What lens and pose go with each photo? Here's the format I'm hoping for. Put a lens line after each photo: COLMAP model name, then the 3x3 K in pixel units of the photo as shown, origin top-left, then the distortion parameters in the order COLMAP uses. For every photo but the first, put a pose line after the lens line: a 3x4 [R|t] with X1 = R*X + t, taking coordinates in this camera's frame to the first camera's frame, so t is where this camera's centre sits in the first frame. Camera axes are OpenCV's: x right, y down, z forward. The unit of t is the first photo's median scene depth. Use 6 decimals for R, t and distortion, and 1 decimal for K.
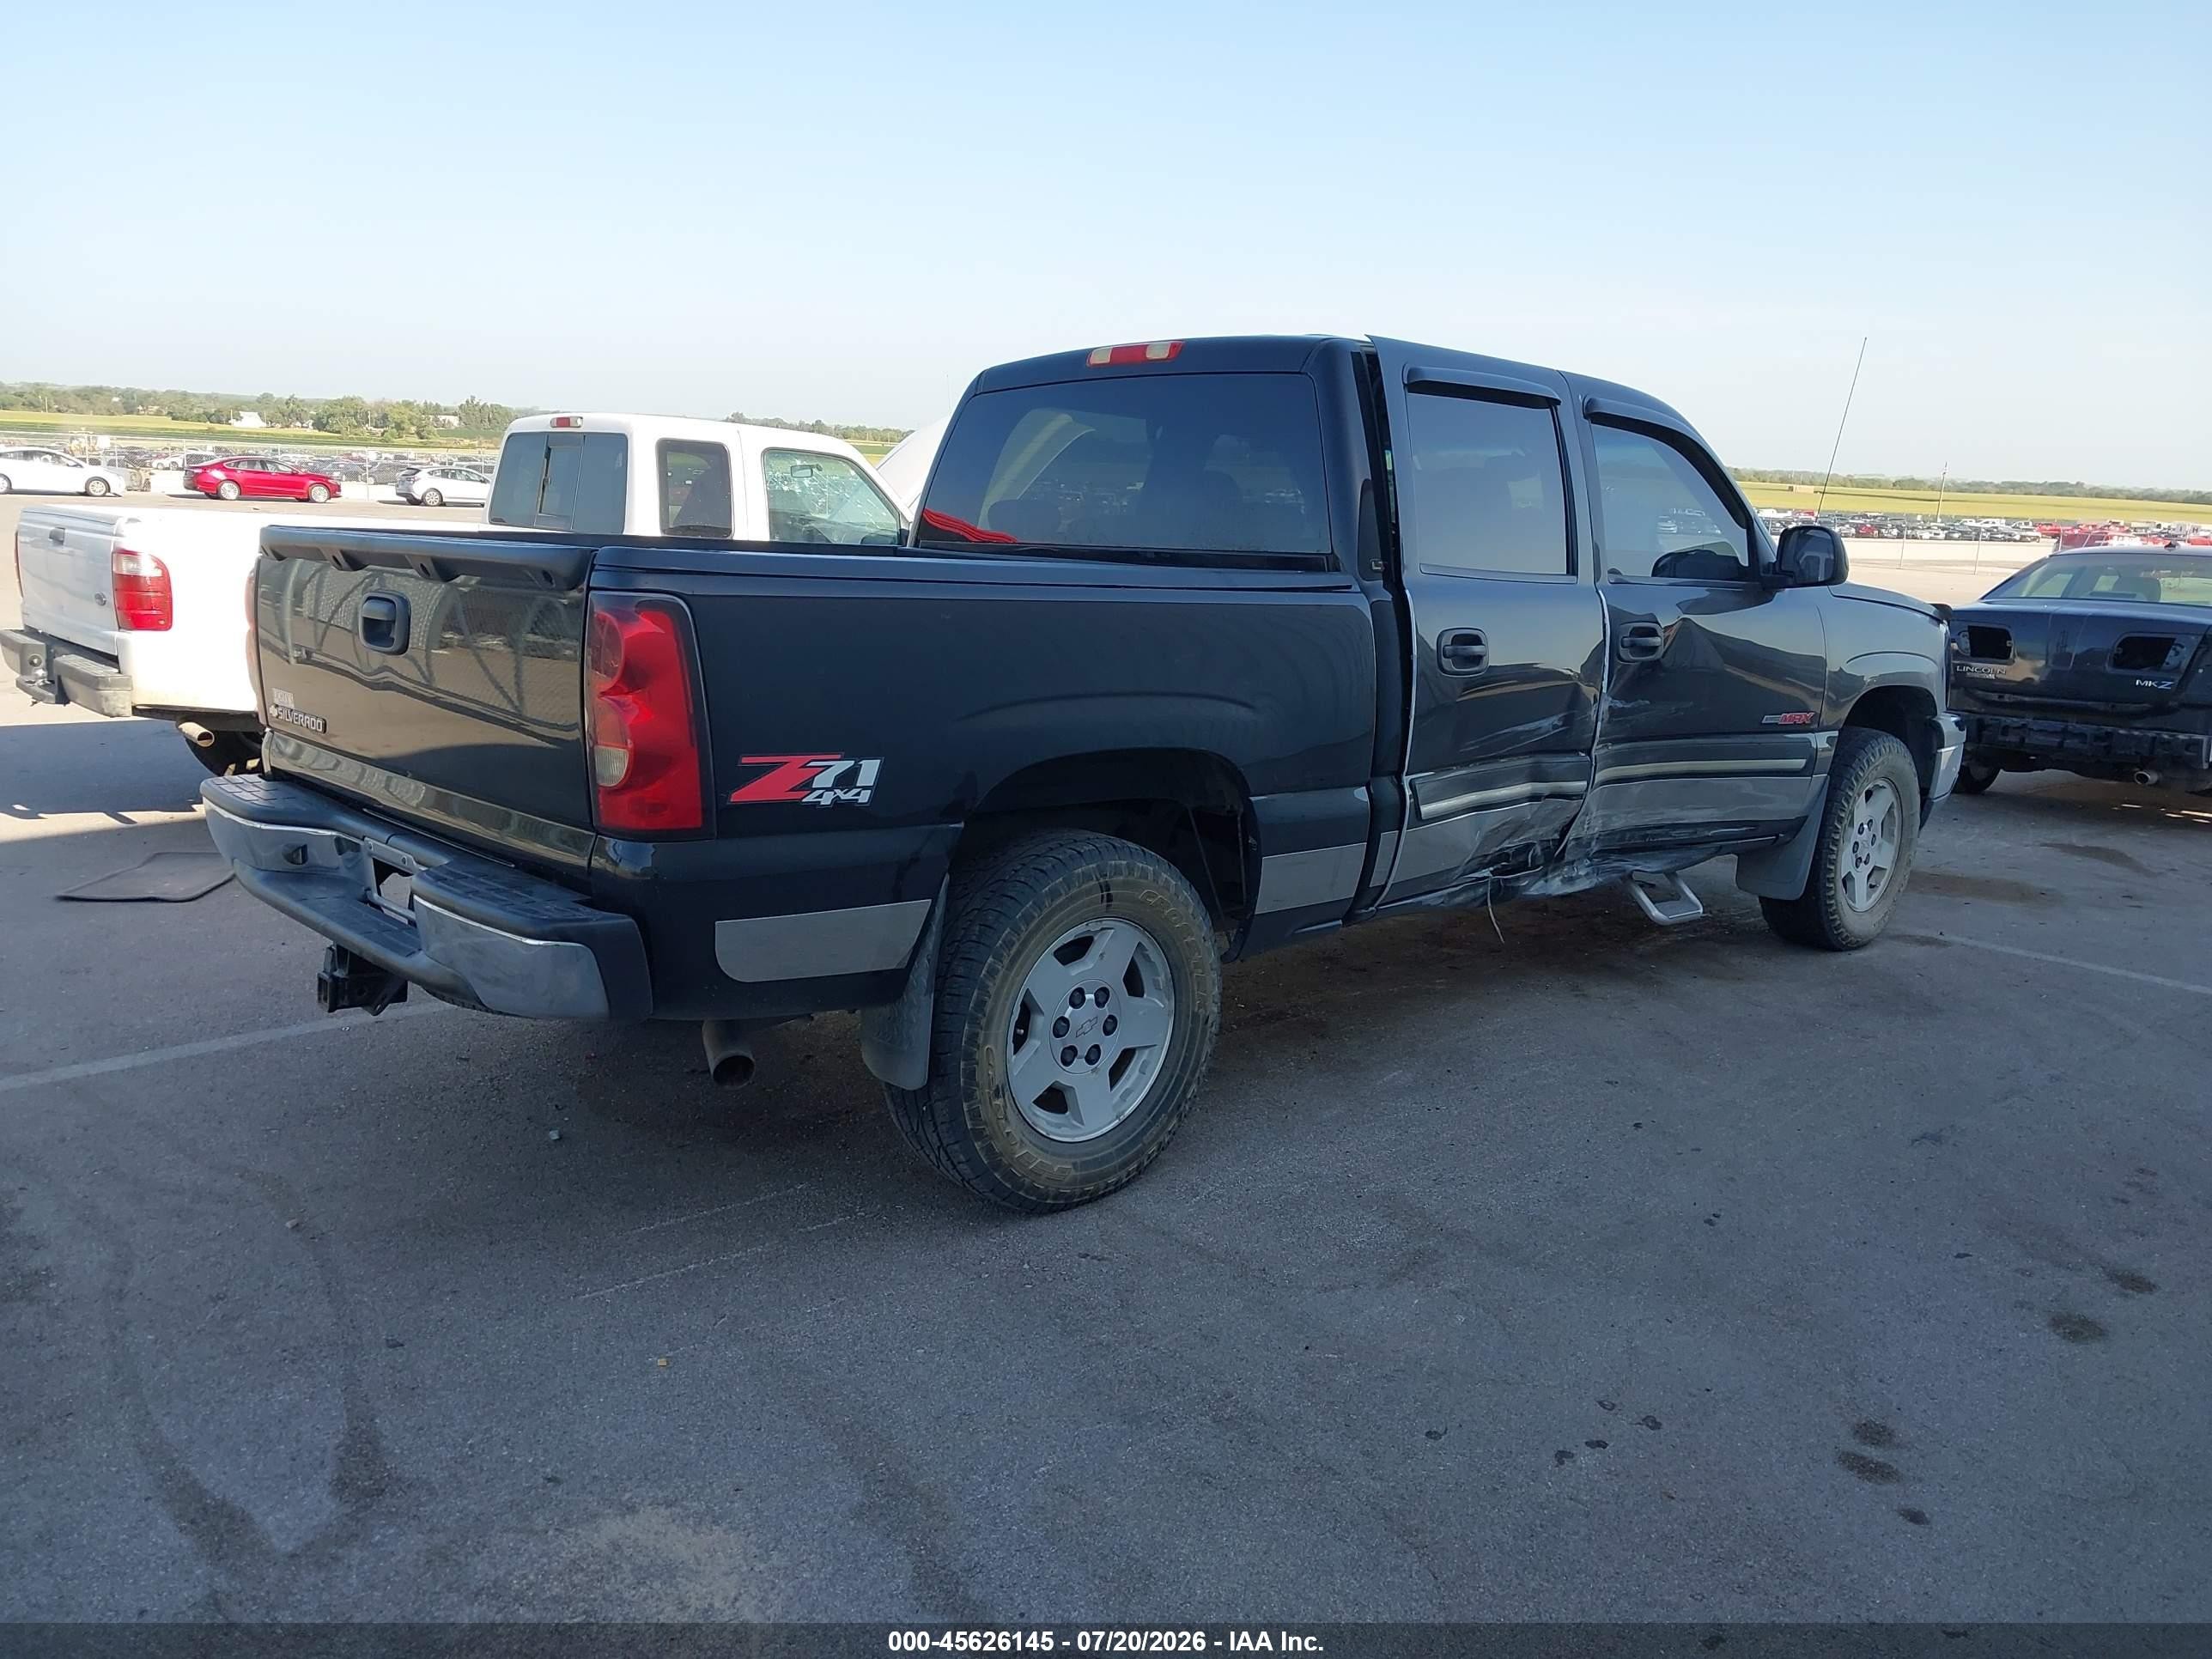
lens RADIAL K [[1754.4, 0, 1022.2], [0, 1754.4, 779.0], [0, 0, 1]] dist [0.008594, -0.001720]
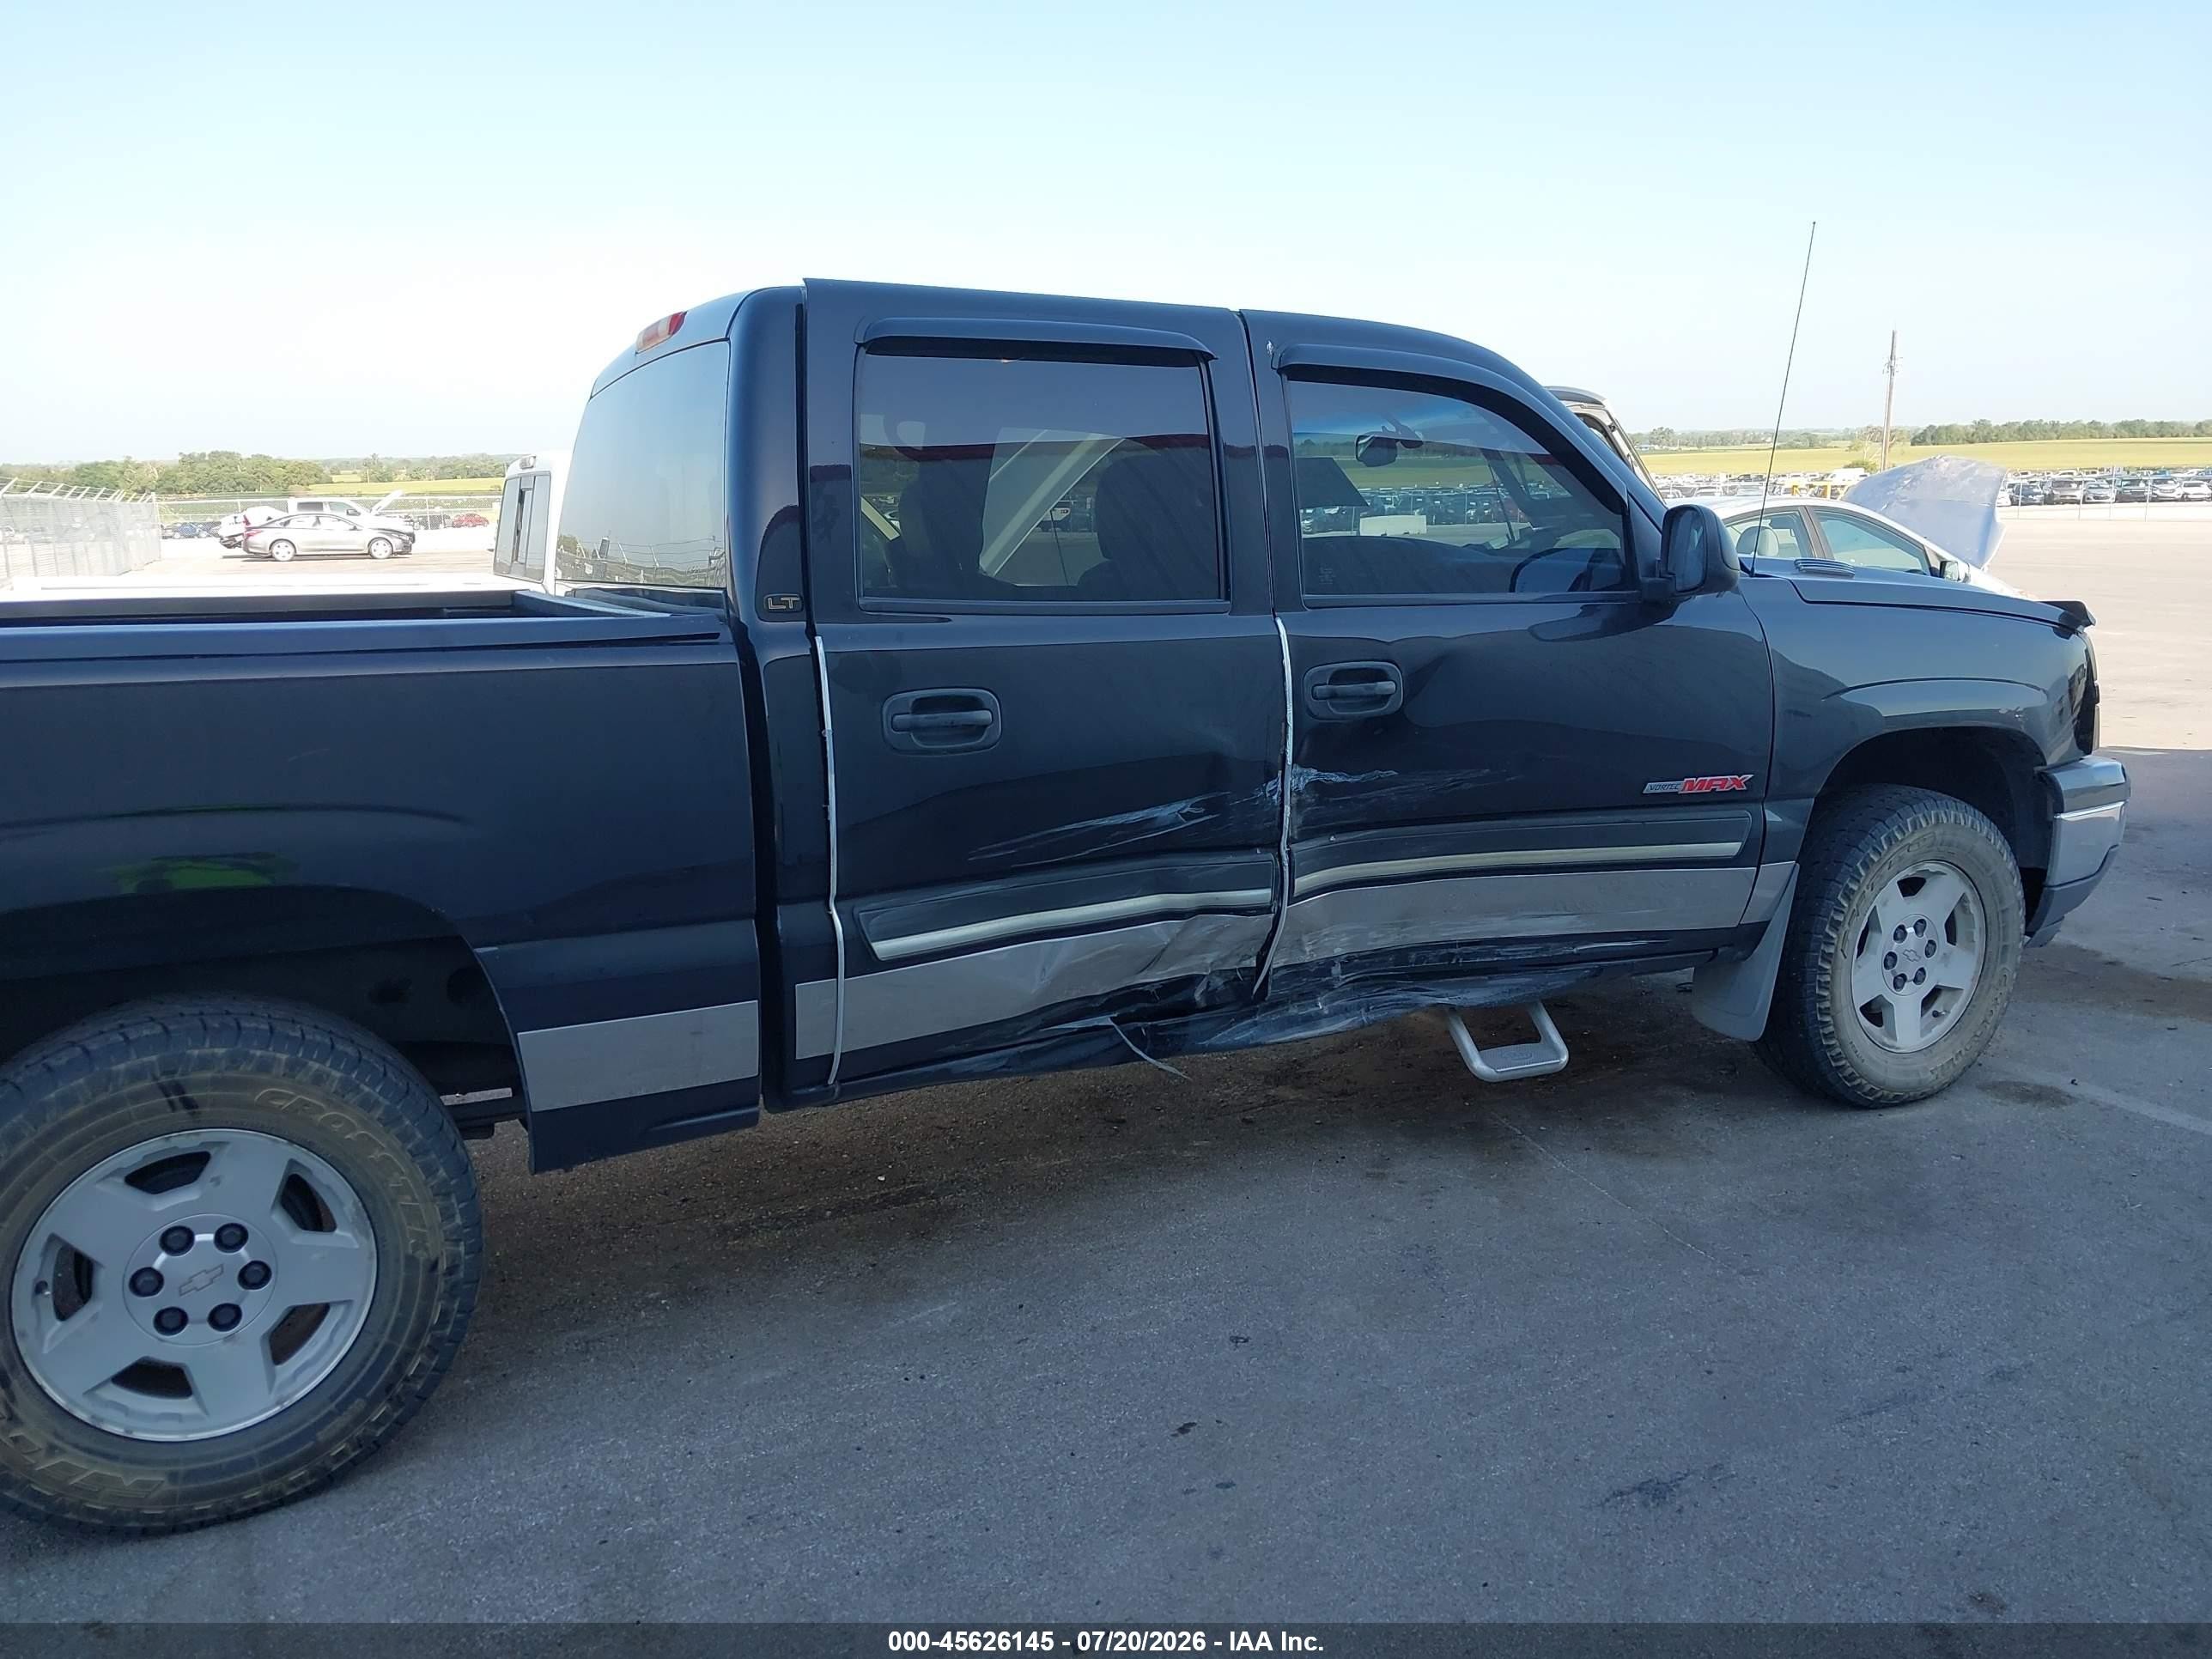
lens RADIAL K [[1700.3, 0, 1113.0], [0, 1700.3, 768.8], [0, 0, 1]] dist [0.096758, -0.145585]
pose [[0.964769, -0.015755, -0.262625, 0.453738], [0.012534, 0.999824, -0.013934, -0.039639], [0.262798, 0.010151, 0.964797, 0.331346]]
